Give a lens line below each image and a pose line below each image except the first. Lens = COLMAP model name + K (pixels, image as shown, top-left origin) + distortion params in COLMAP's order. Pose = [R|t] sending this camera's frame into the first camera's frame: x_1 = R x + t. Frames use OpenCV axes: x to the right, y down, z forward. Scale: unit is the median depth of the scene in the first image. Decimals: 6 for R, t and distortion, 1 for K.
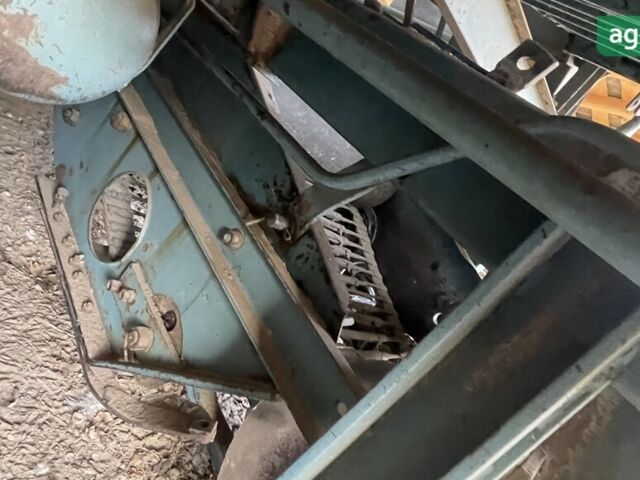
lens RADIAL K [[458.0, 0, 318.8], [0, 458.0, 238.8], [0, 0, 1]] dist [0.010100, -0.026407]
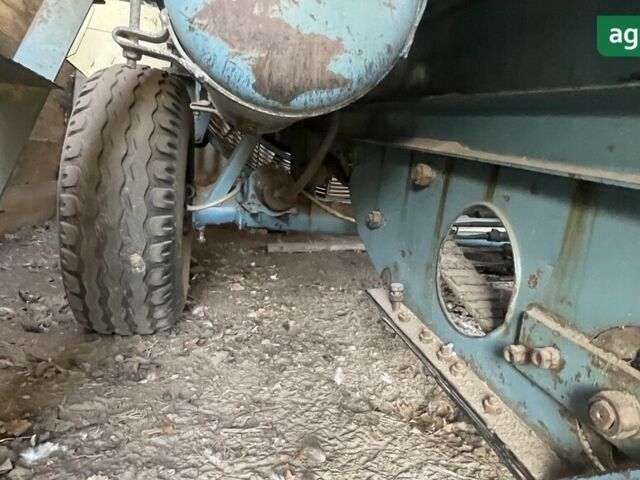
lens RADIAL K [[458.0, 0, 320.2], [0, 458.0, 241.1], [0, 0, 1]] dist [0.010100, -0.026407]
pose [[0.721795, -0.480242, -0.498377, -0.179338], [0.302511, 0.866572, -0.396914, 0.097332], [0.622494, 0.135725, 0.770766, 0.230389]]
